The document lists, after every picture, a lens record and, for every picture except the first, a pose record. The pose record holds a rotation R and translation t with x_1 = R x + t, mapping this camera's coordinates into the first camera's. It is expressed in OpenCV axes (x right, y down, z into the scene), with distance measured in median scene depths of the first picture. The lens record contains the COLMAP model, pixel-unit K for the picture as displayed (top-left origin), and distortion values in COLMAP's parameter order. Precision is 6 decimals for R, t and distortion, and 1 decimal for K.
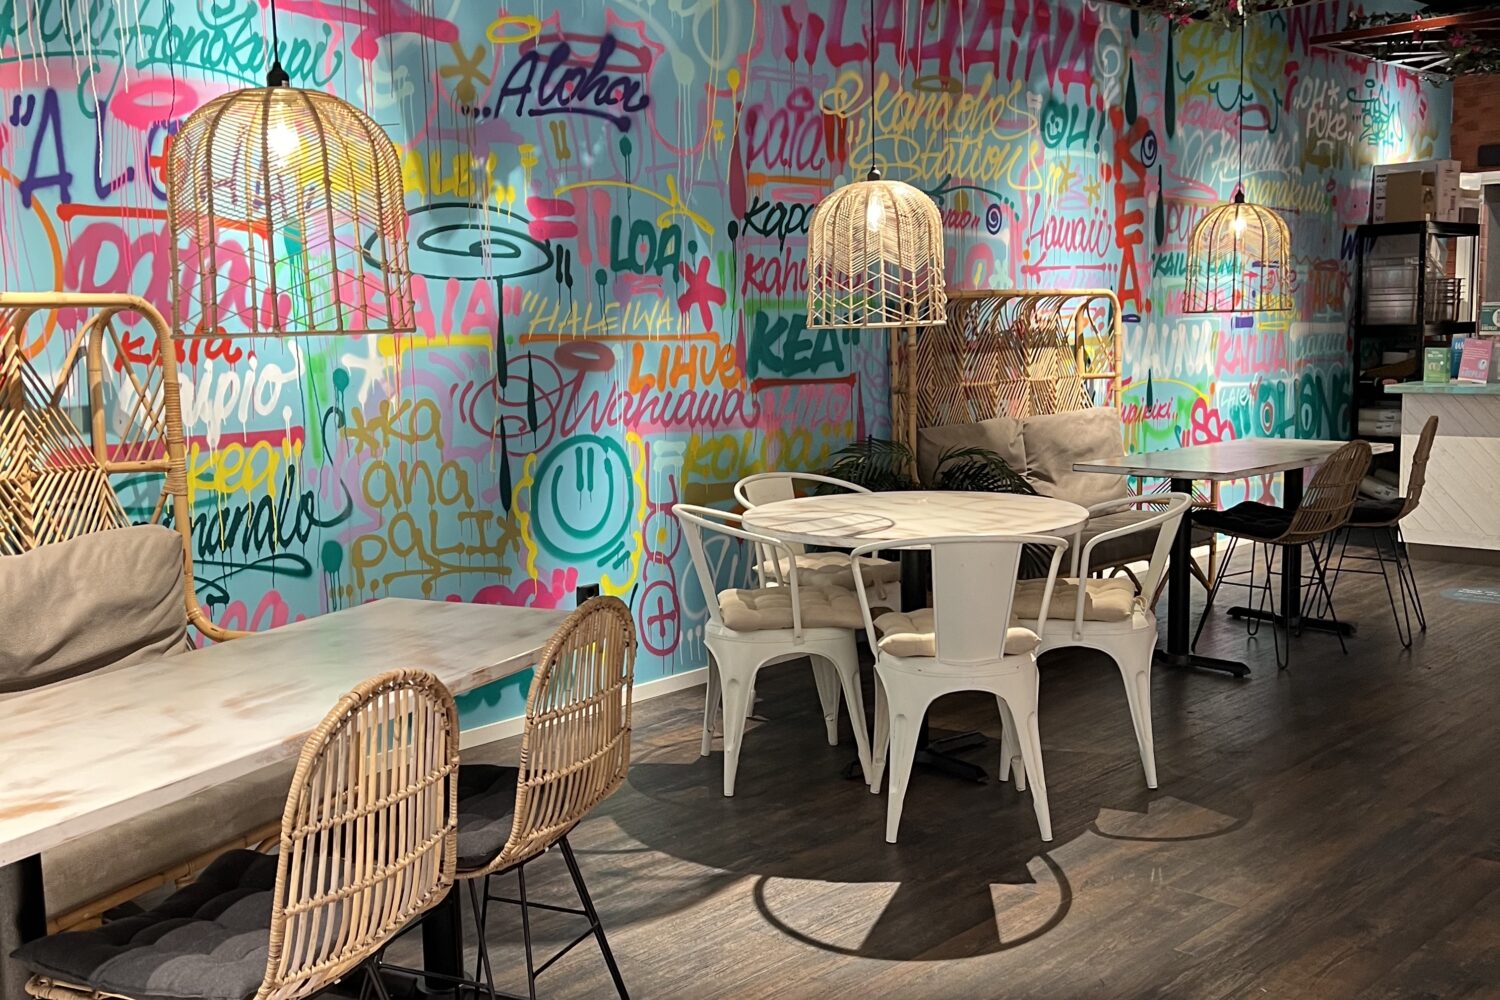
lens RADIAL K [[1494.5, 0, 733.8], [0, 1494.5, 516.7], [0, 0, 1]] dist [0.150301, -0.390883]
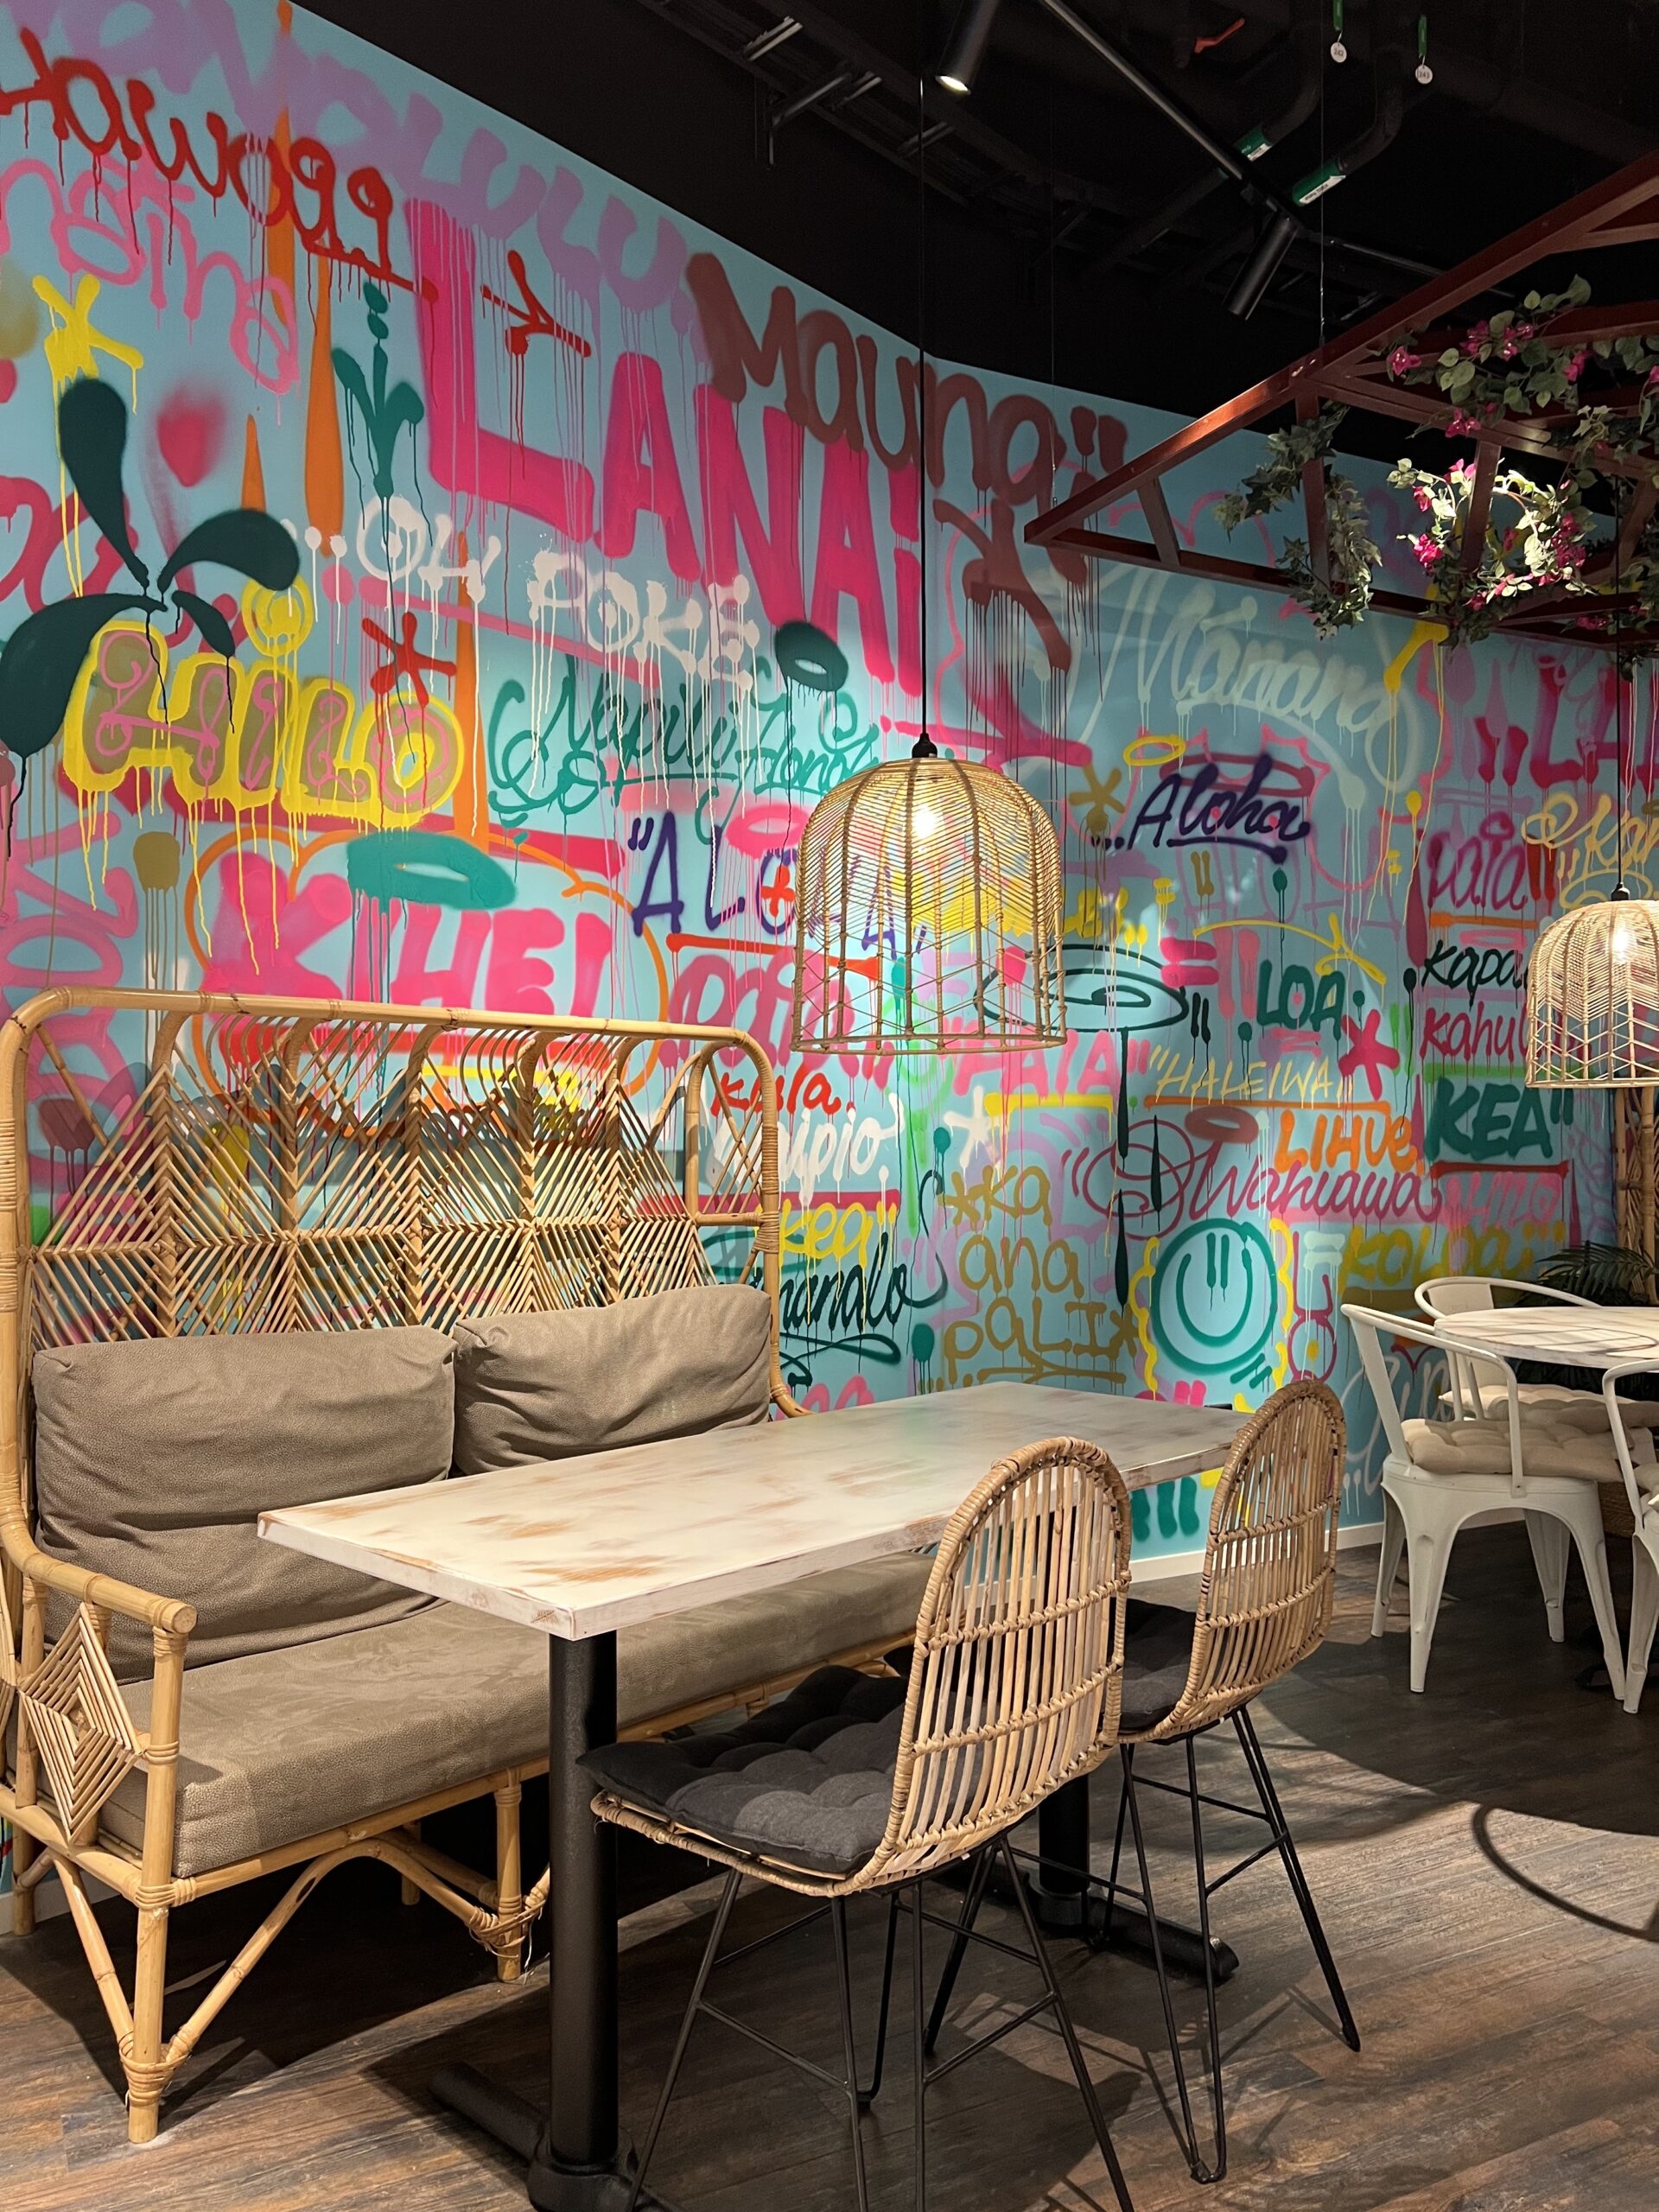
lens RADIAL K [[1662.7, 0, 815.0], [0, 1662.7, 1113.7], [0, 0, 1]] dist [0.159470, -0.393577]
pose [[0.953617, 0.015995, -0.300596, -0.036944], [-0.058003, 0.989638, -0.131350, 0.023723], [0.295381, 0.142693, 0.944663, 0.055686]]
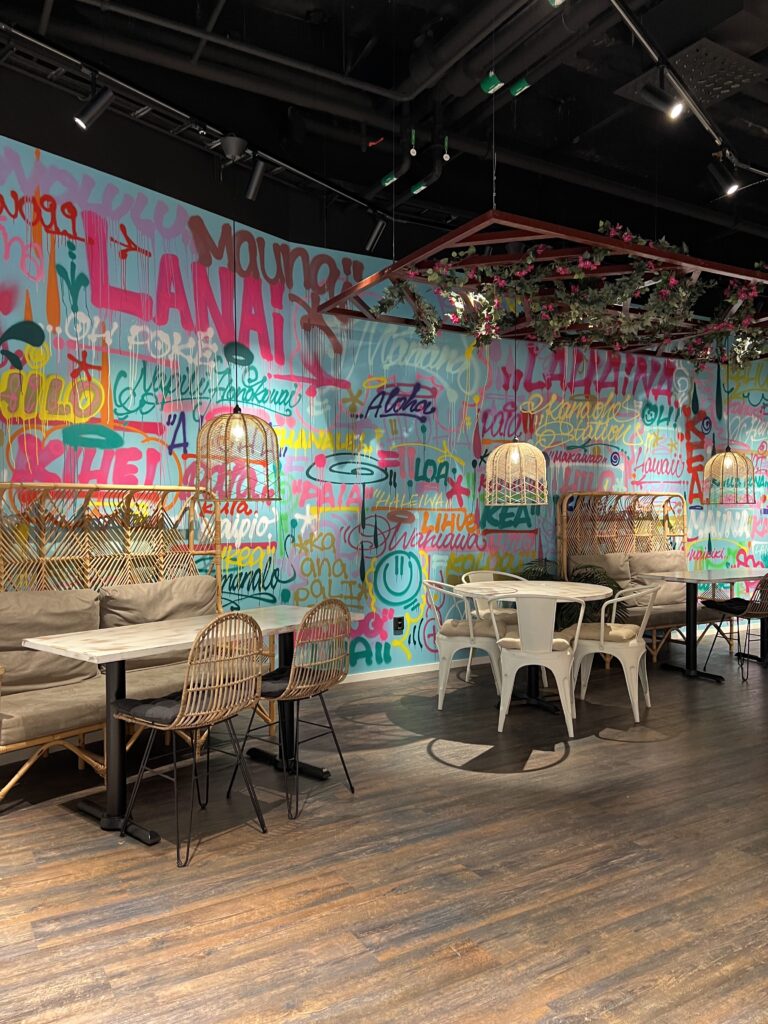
lens RADIAL K [[769.7, 0, 377.3], [0, 769.7, 515.6], [0, 0, 1]] dist [0.159470, -0.393577]
pose [[0.968813, 0.020652, -0.246932, 0.167665], [-0.050151, 0.992240, -0.113779, 0.030075], [0.242666, 0.122614, 0.962330, -0.164104]]
